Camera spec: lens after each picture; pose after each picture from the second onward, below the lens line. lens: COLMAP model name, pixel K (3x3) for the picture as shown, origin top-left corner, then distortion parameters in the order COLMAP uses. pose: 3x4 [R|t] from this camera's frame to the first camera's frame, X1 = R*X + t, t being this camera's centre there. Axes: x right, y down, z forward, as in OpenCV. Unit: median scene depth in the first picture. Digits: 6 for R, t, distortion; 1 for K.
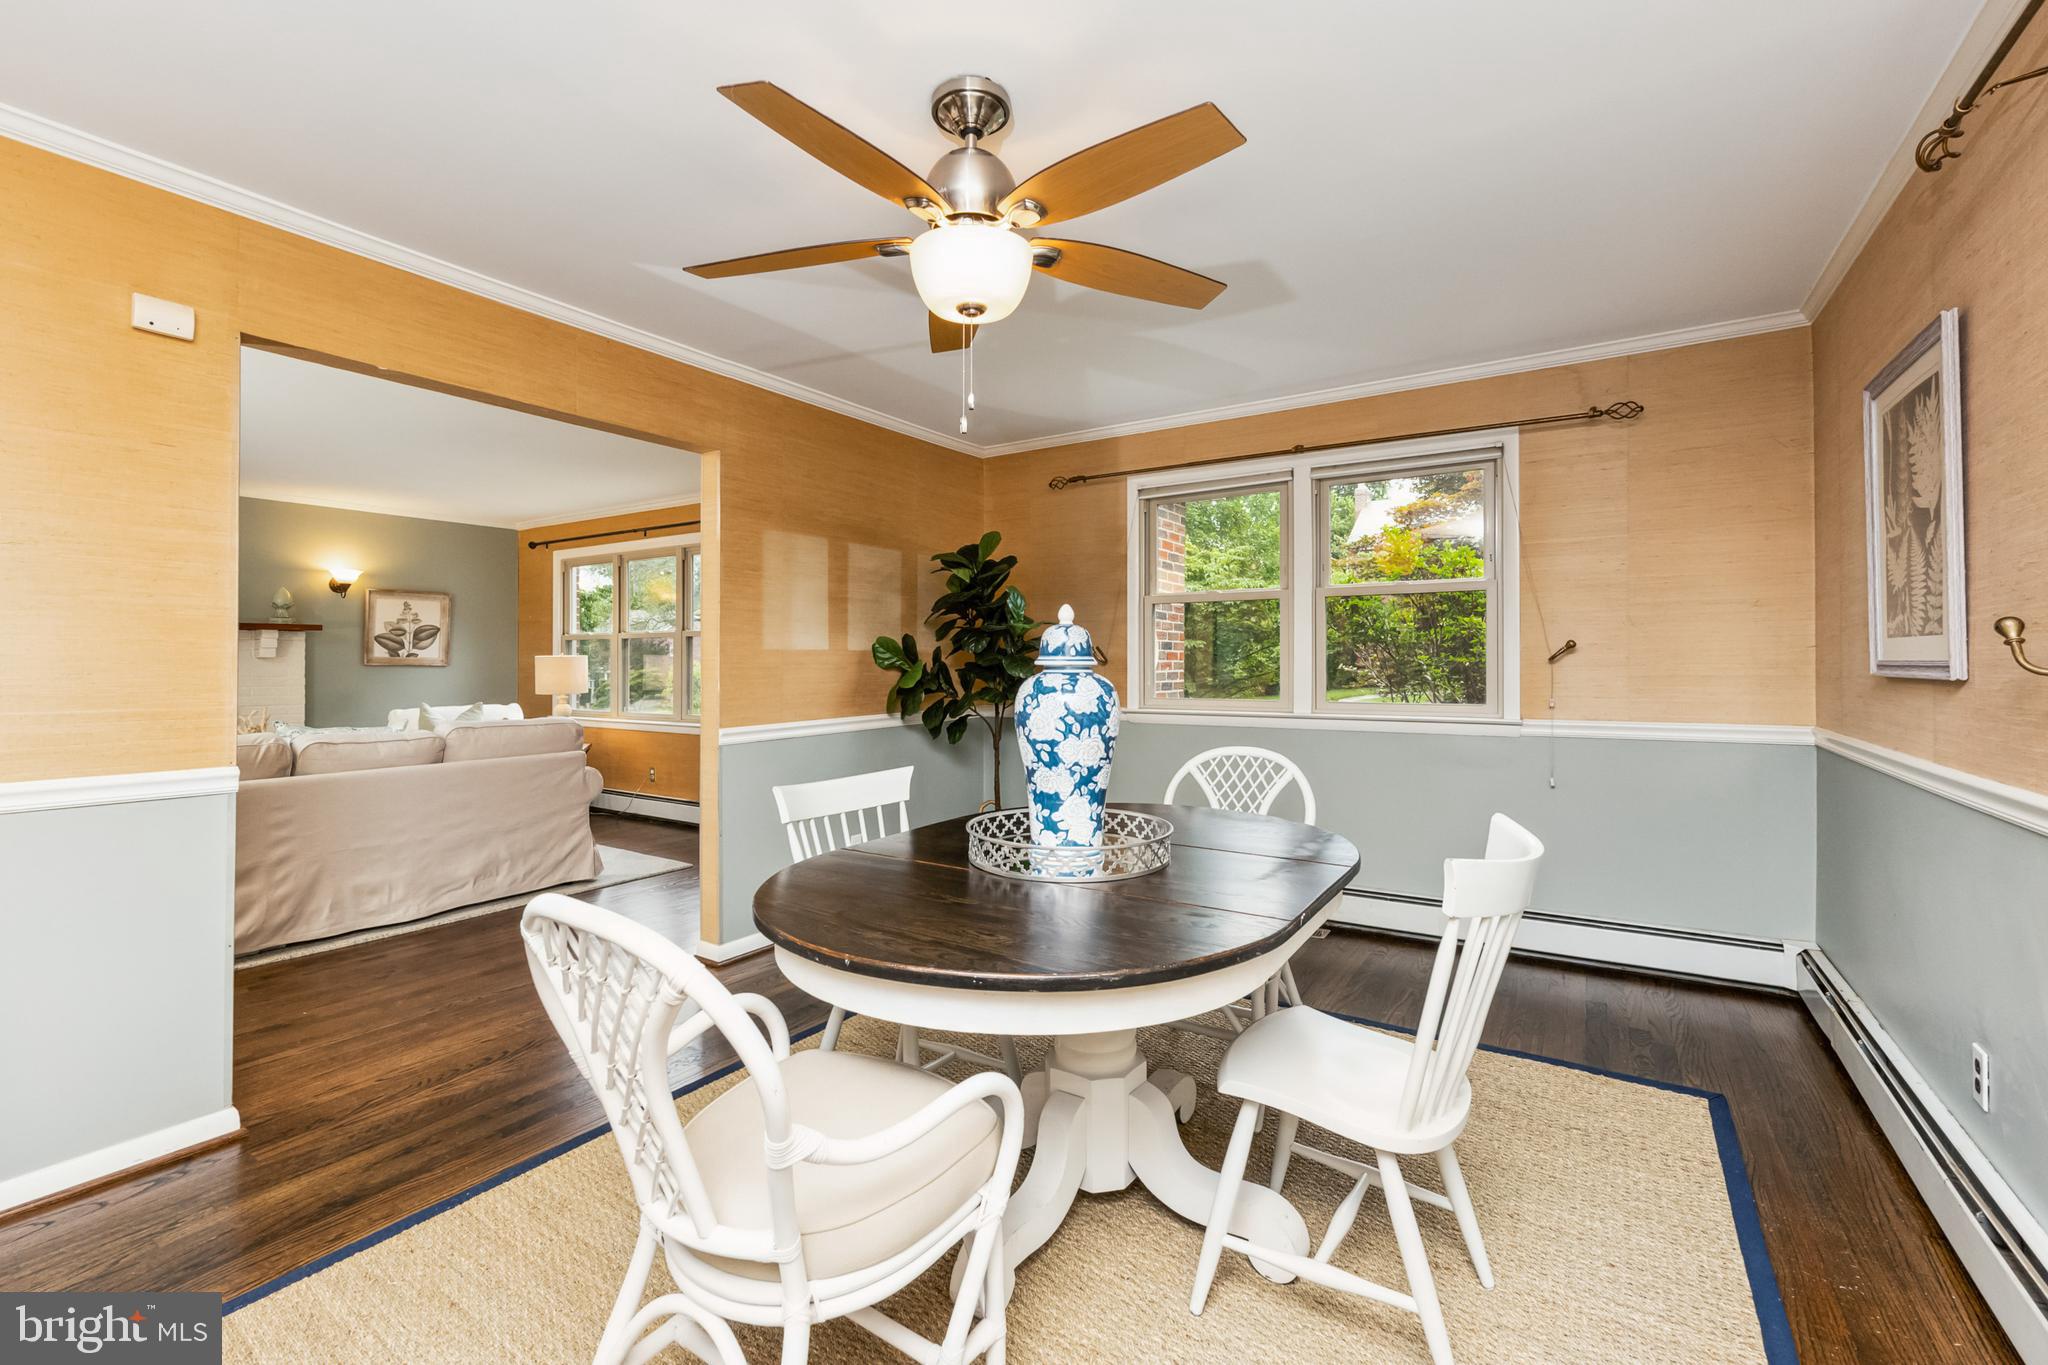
lens RADIAL K [[853.8, 0, 1022.9], [0, 853.8, 664.8], [0, 0, 1]] dist [-0.001361, 0.000133]
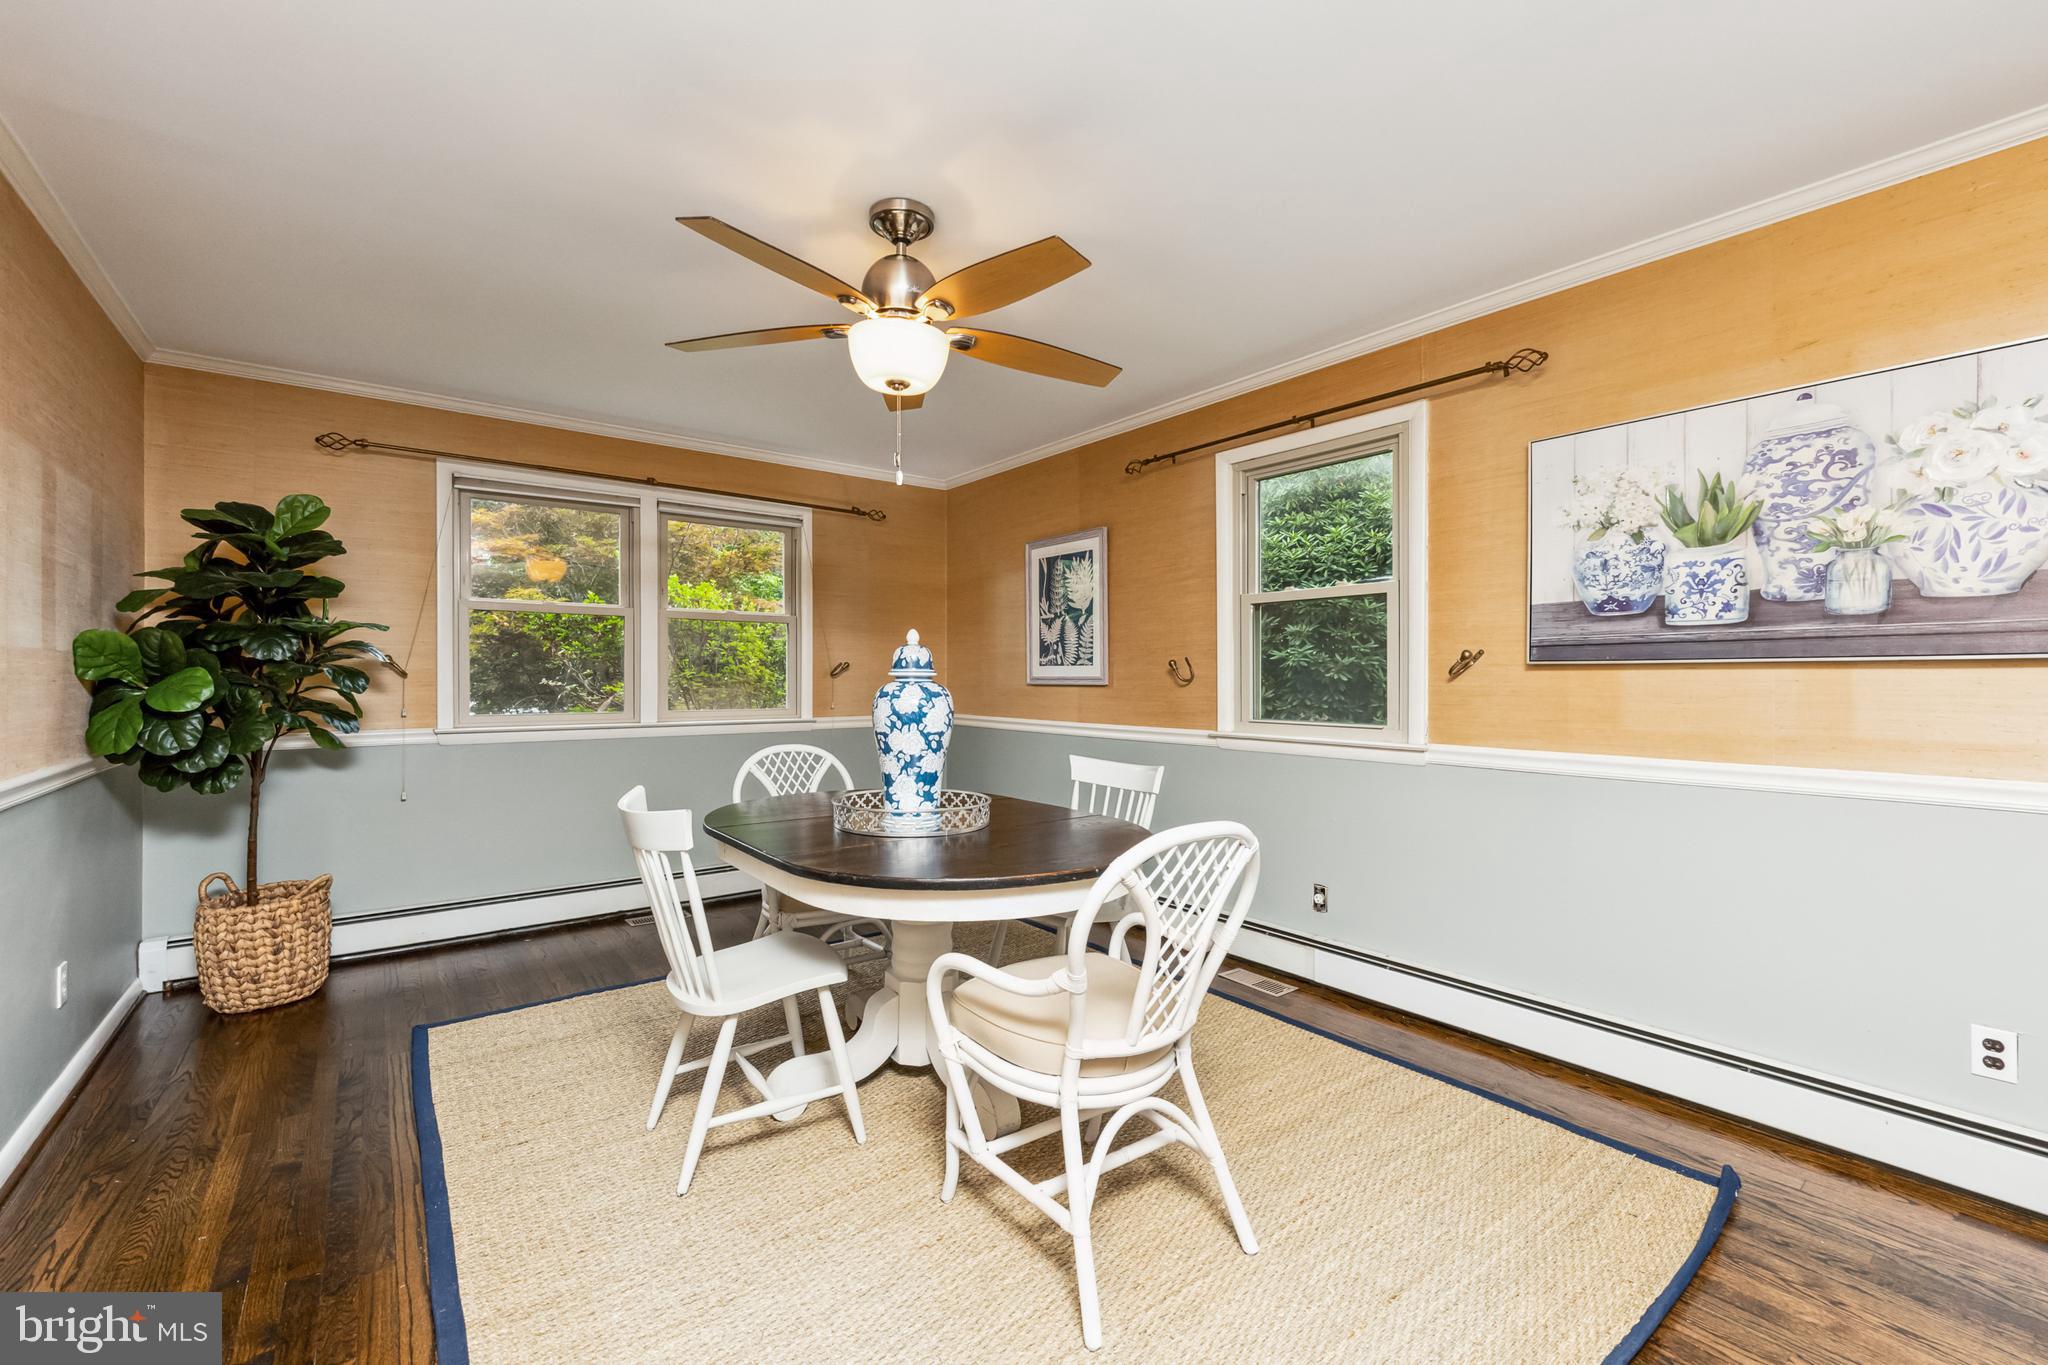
lens RADIAL K [[853.8, 0, 1006.1], [0, 853.8, 674.1], [0, 0, 1]] dist [-0.001361, 0.000133]
pose [[0.354040, 0.008582, 0.935191, -0.531709], [0.001580, 0.999951, -0.009774, 0.004888], [-0.935229, 0.004938, 0.354009, 0.190414]]
